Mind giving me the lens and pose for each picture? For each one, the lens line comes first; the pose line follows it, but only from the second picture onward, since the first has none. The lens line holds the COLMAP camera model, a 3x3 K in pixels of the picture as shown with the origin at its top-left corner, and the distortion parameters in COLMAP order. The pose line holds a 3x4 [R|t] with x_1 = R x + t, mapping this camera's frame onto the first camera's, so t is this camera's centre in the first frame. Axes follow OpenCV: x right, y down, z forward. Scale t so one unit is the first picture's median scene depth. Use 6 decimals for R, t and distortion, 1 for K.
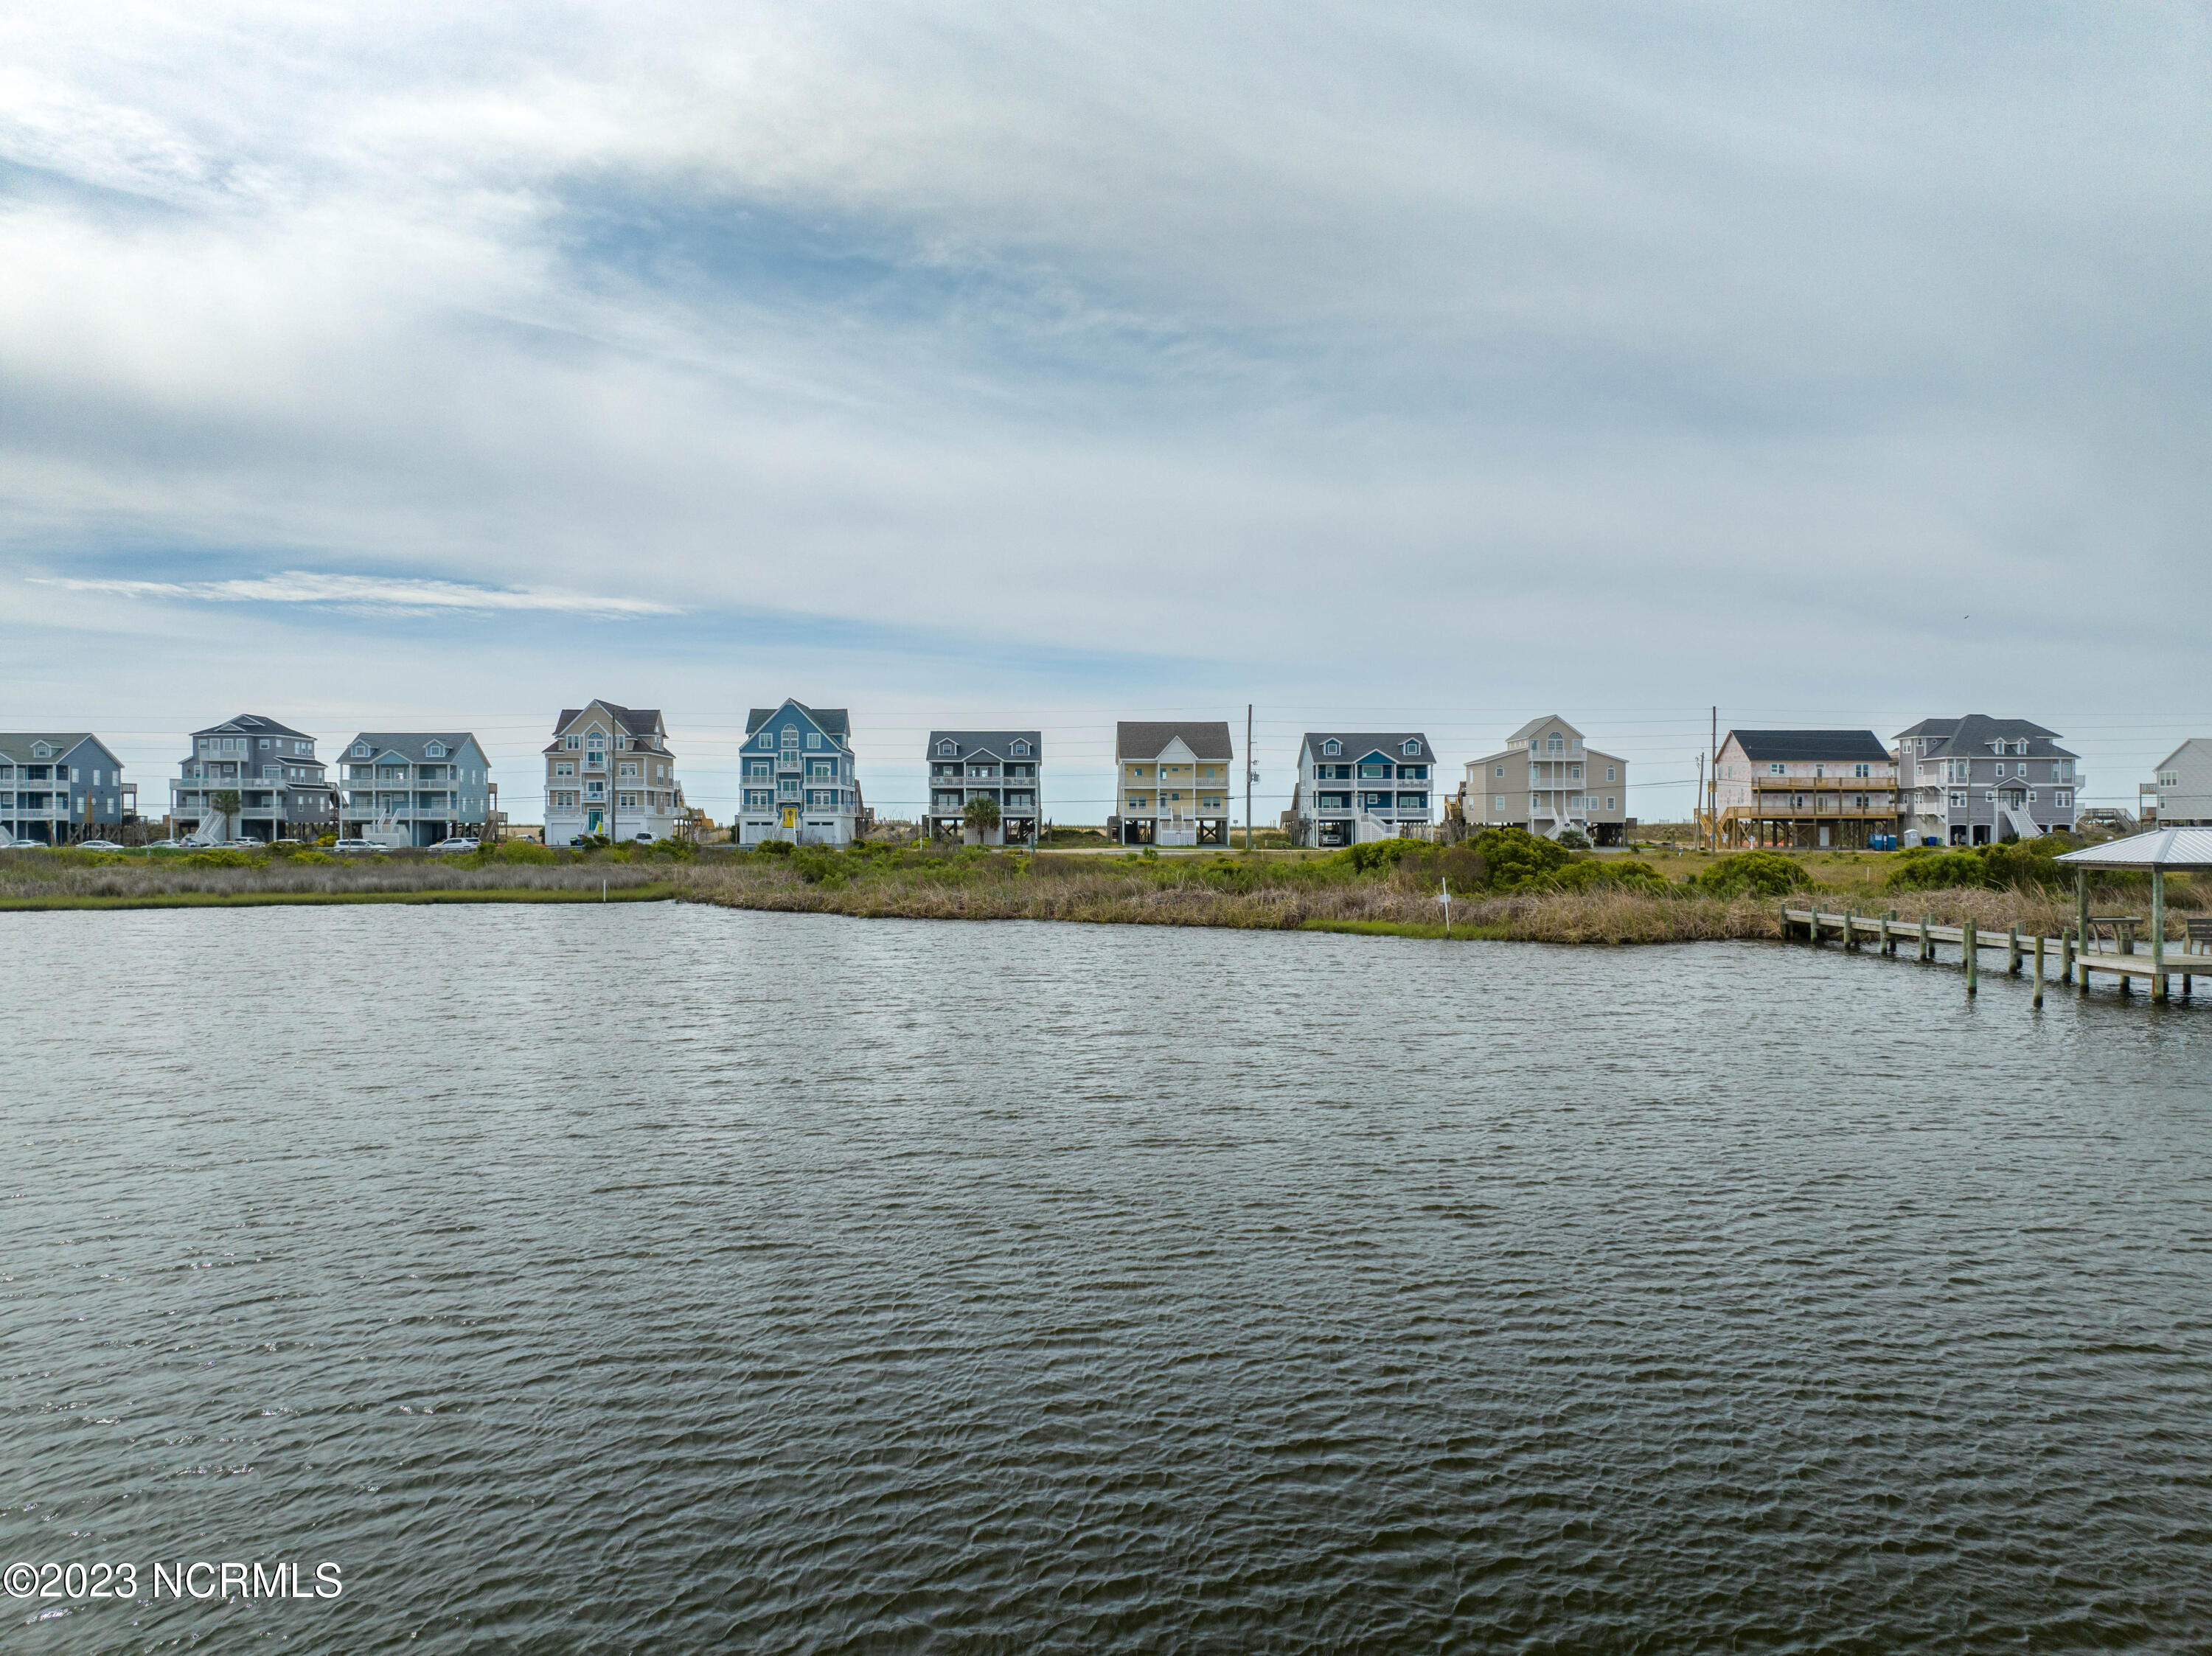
lens RADIAL K [[1558.3, 0, 1117.2], [0, 1558.3, 847.3], [0, 0, 1]] dist [-0.035402, 0.002523]
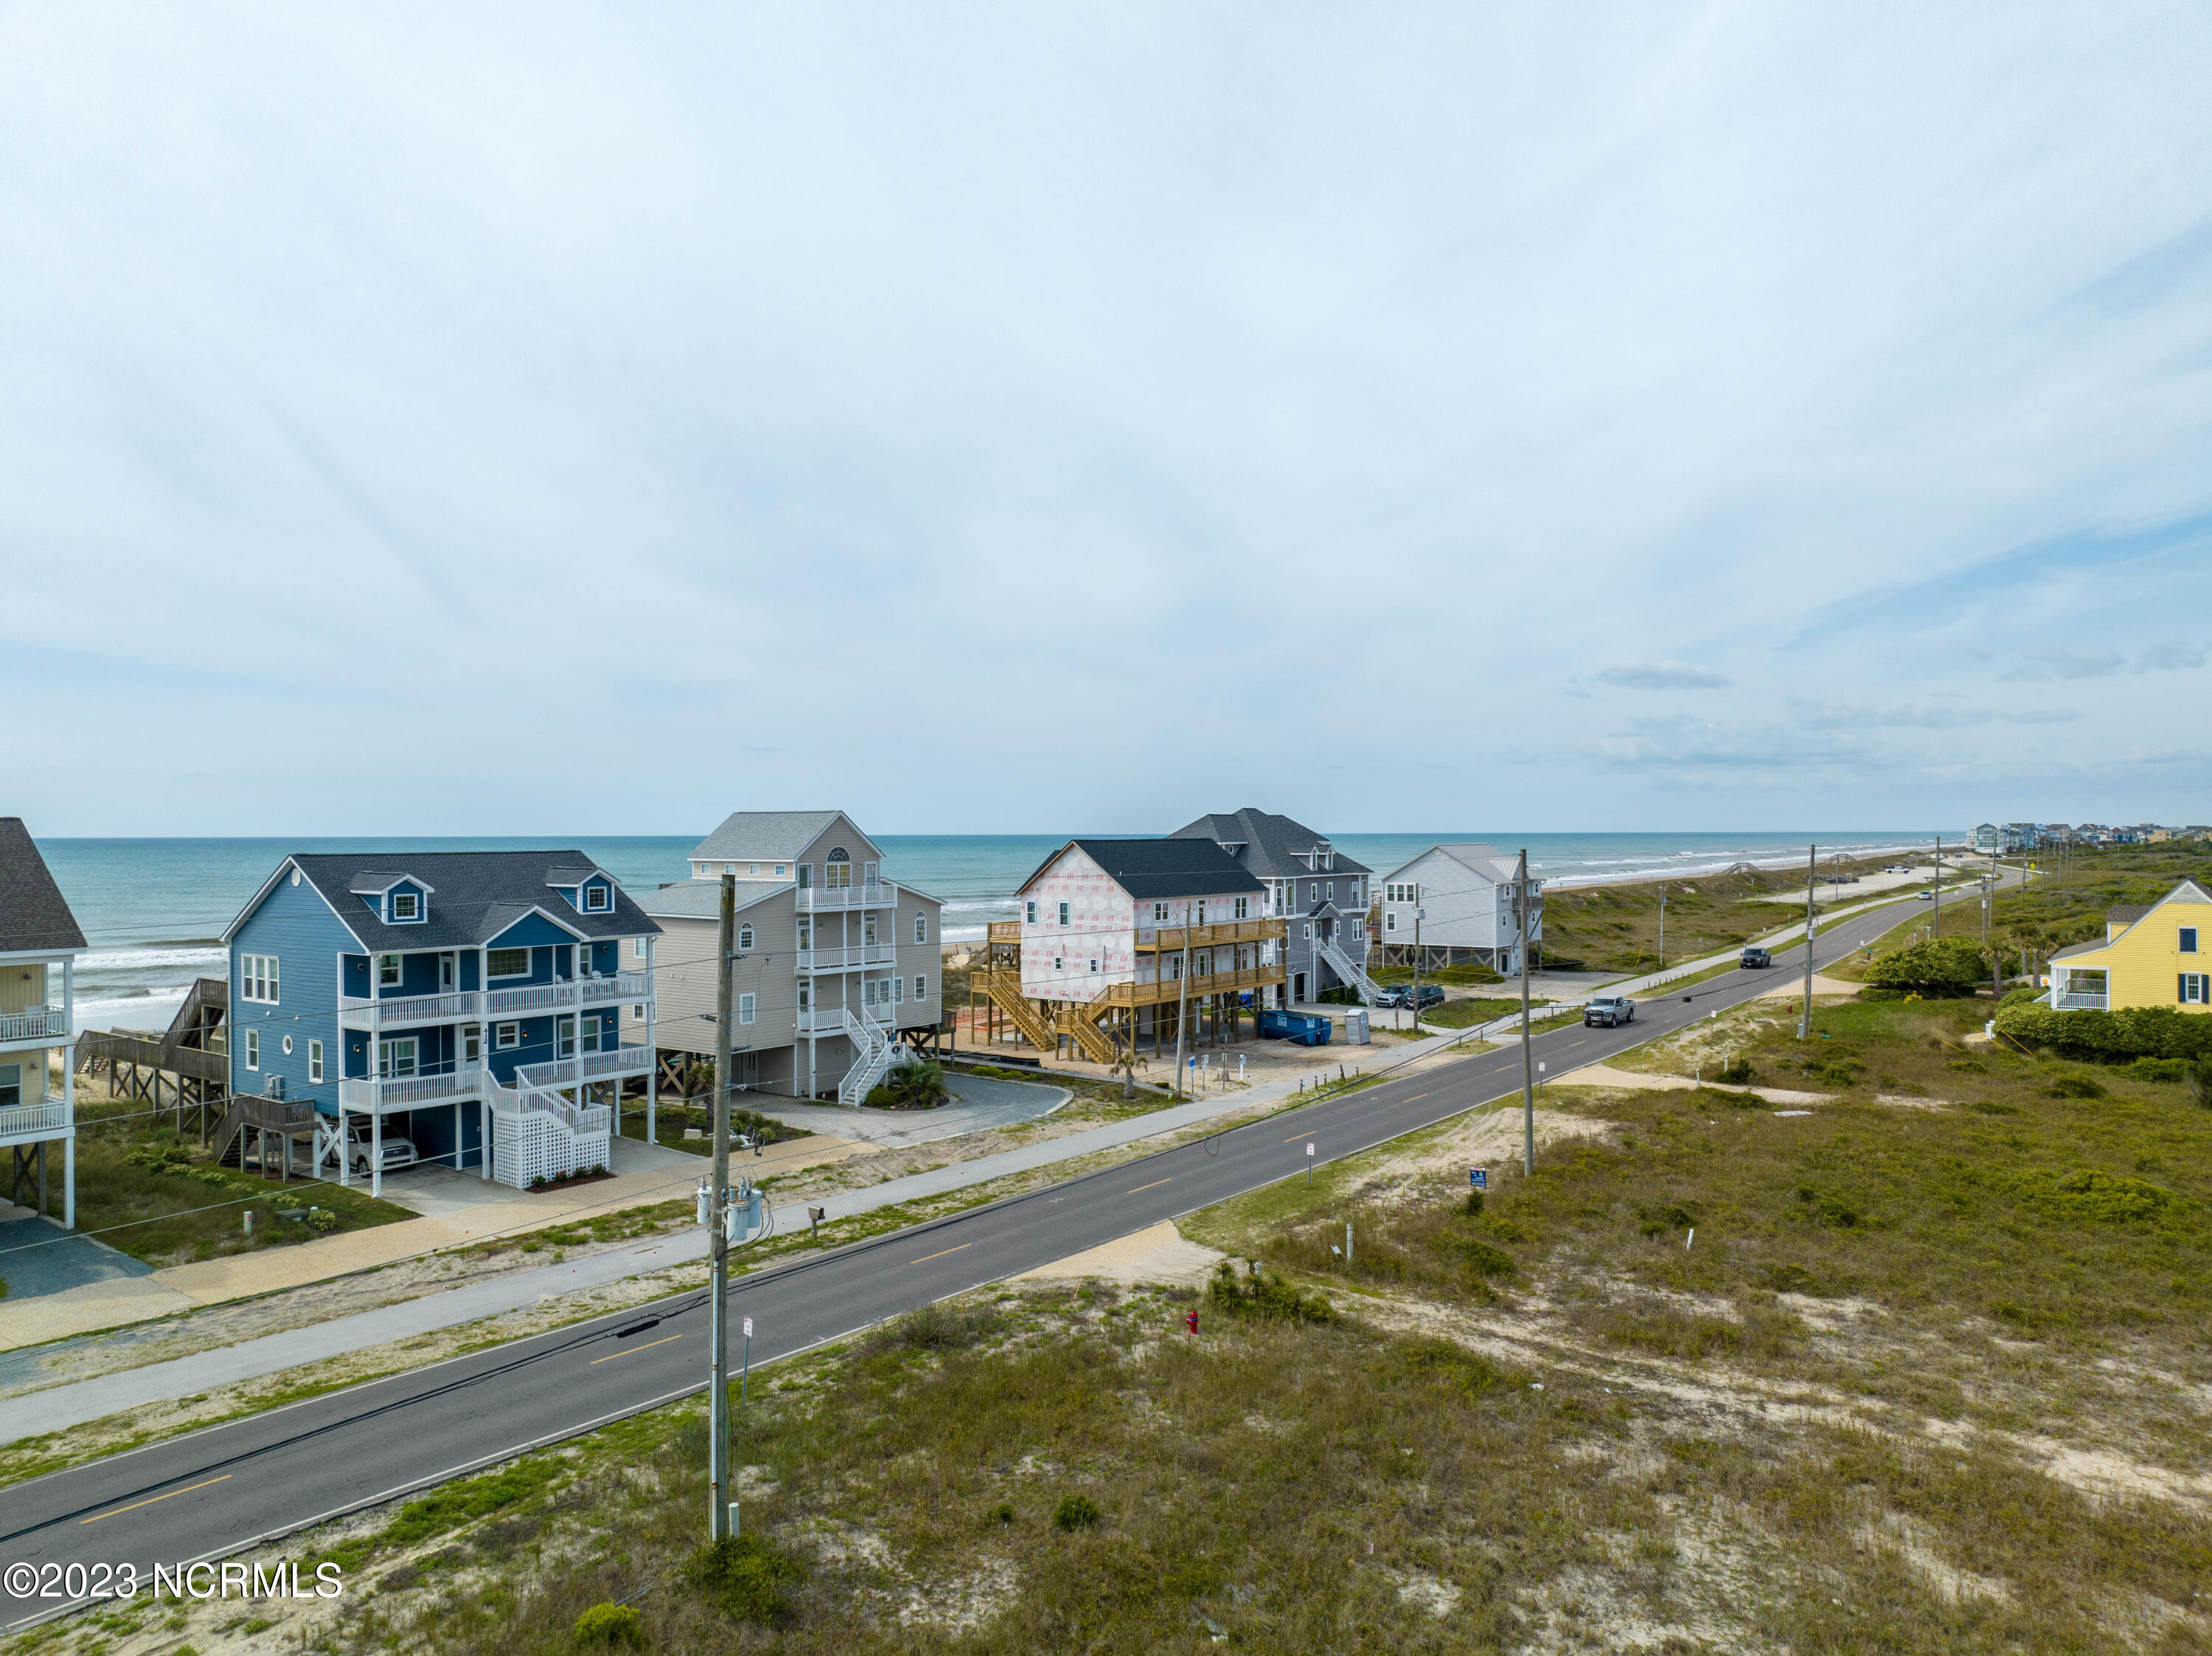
lens RADIAL K [[1560.3, 0, 1112.4], [0, 1560.3, 836.7], [0, 0, 1]] dist [-0.042639, 0.011753]
pose [[0.616041, -0.003594, 0.787706, -0.040398], [0.009550, 0.999950, -0.002906, -0.076199], [-0.787656, 0.009313, 0.616045, 0.650633]]
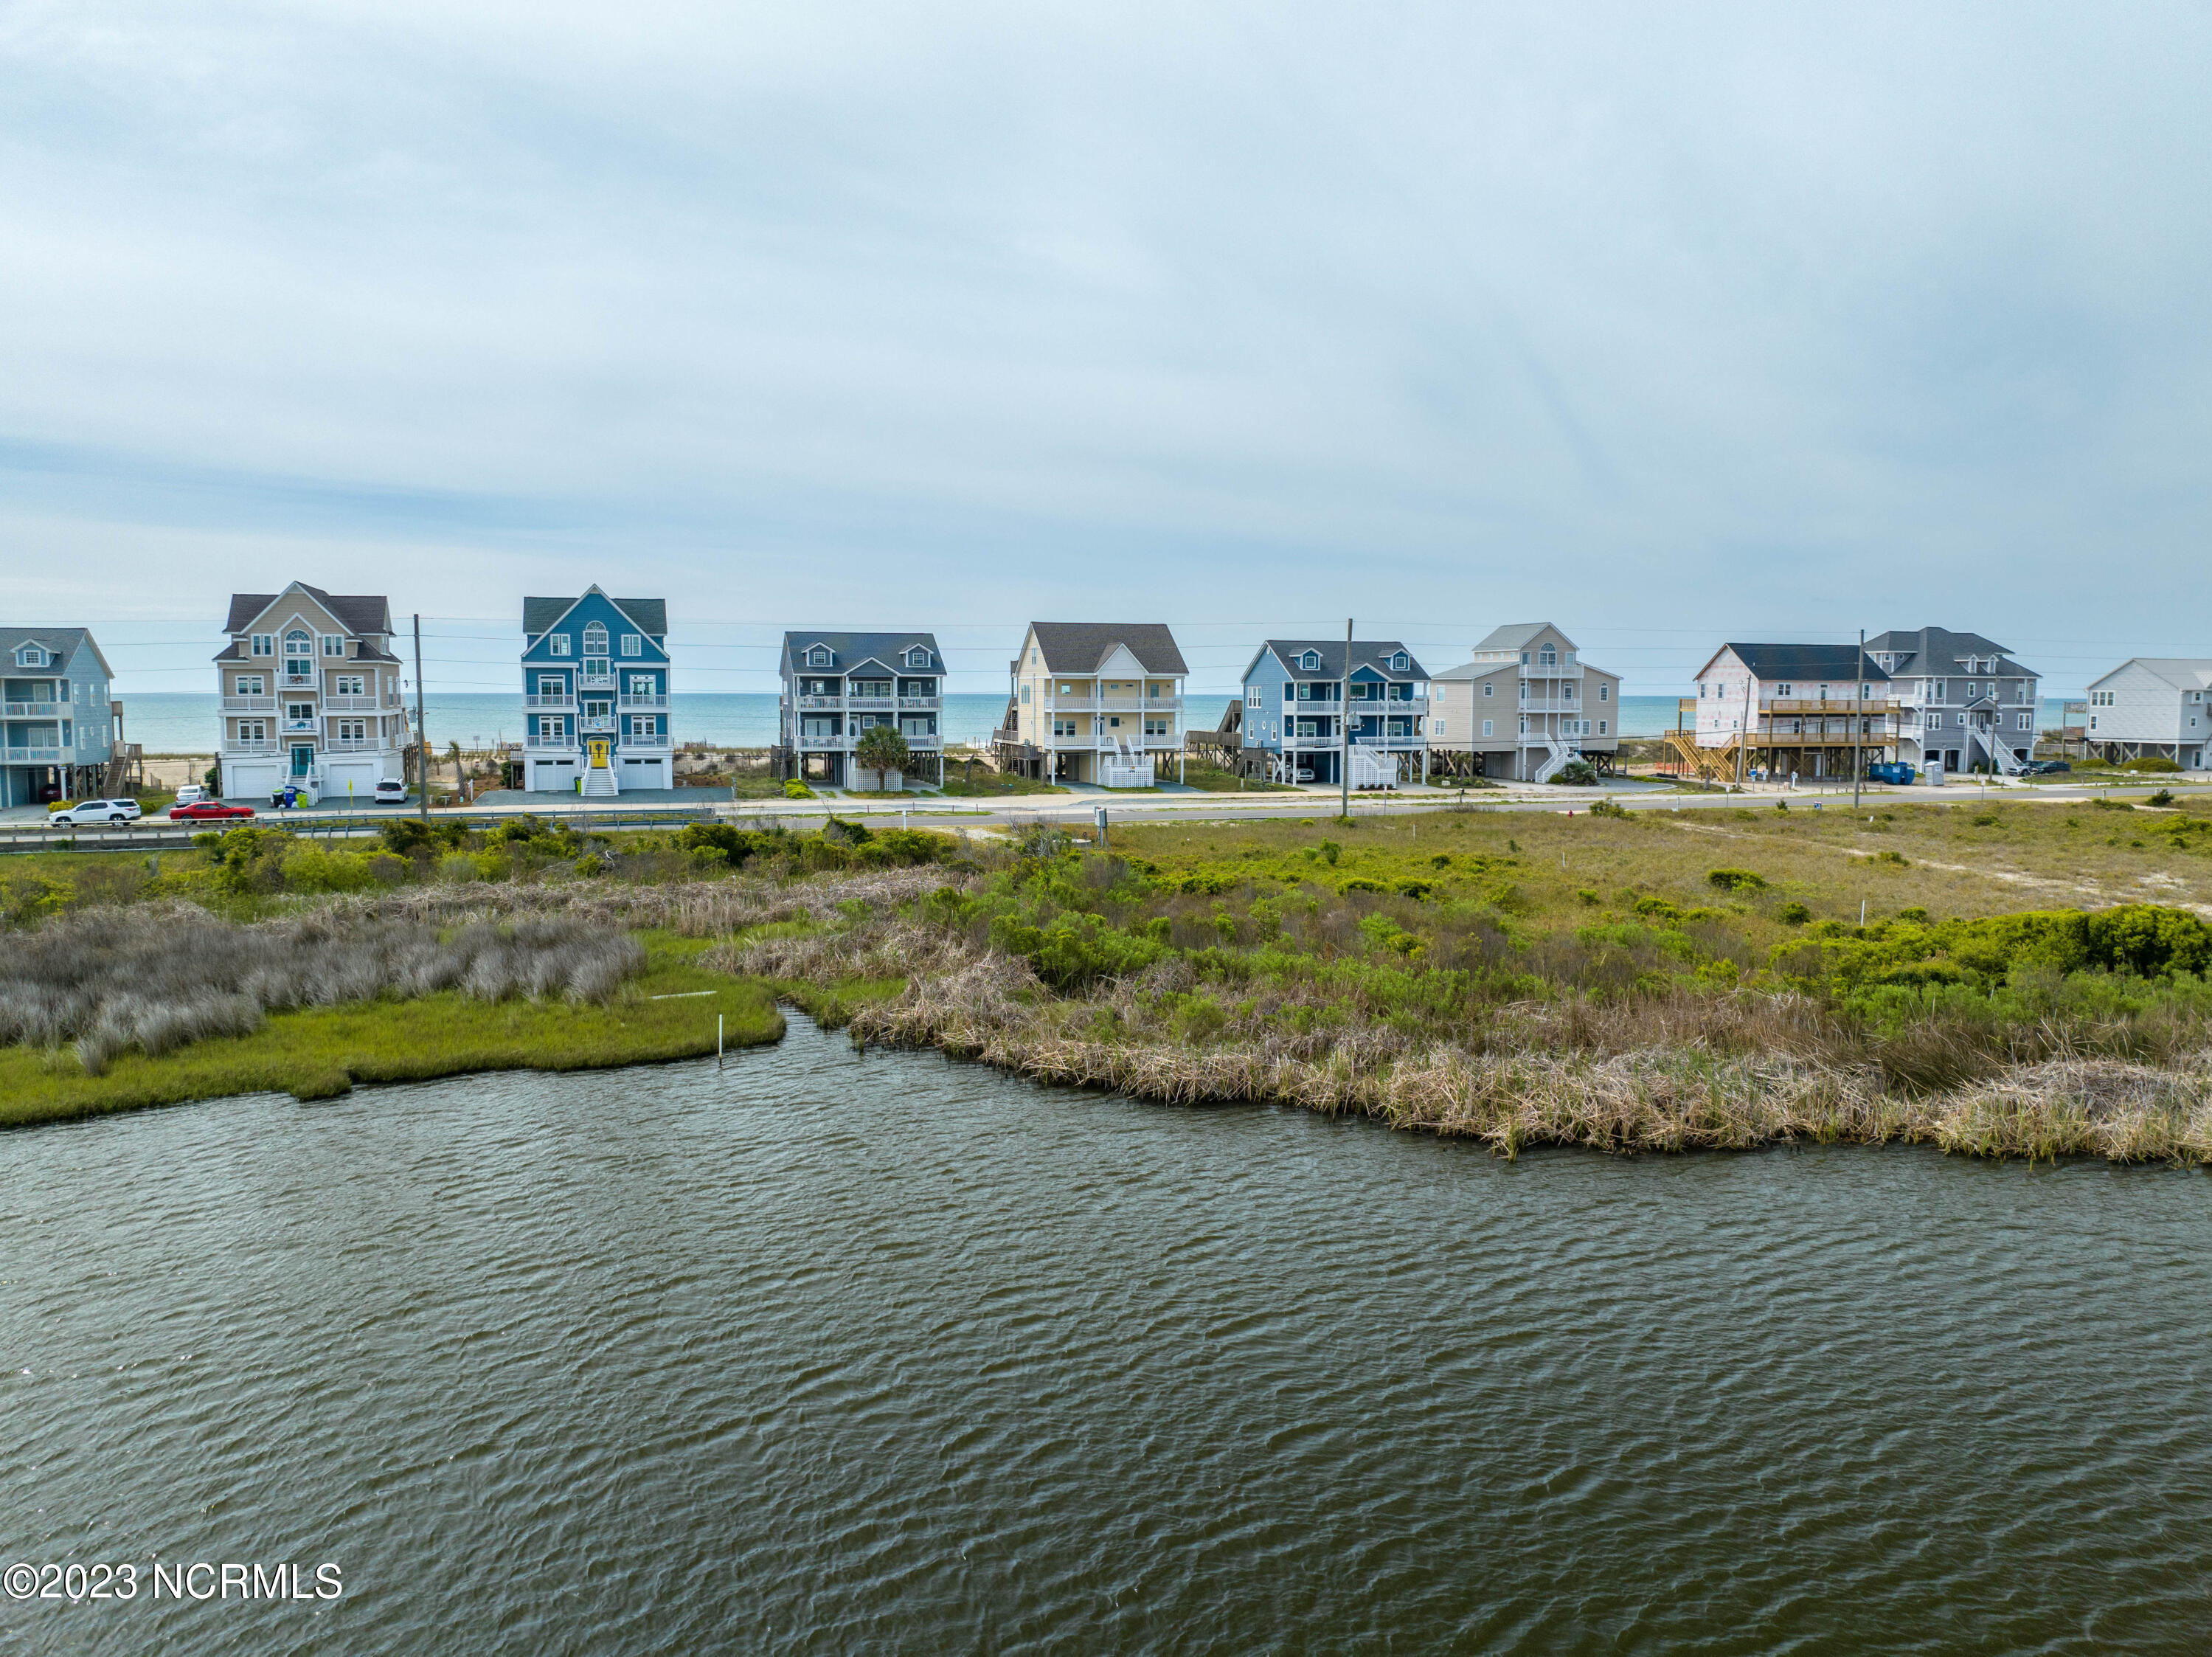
lens RADIAL K [[1560.5, 0, 1112.4], [0, 1560.5, 837.2], [0, 0, 1]] dist [-0.042639, 0.011753]
pose [[0.963618, -0.022222, 0.266356, -0.173485], [-0.000267, 0.996457, 0.084099, -0.040749], [-0.267281, -0.081111, 0.960199, 0.250565]]
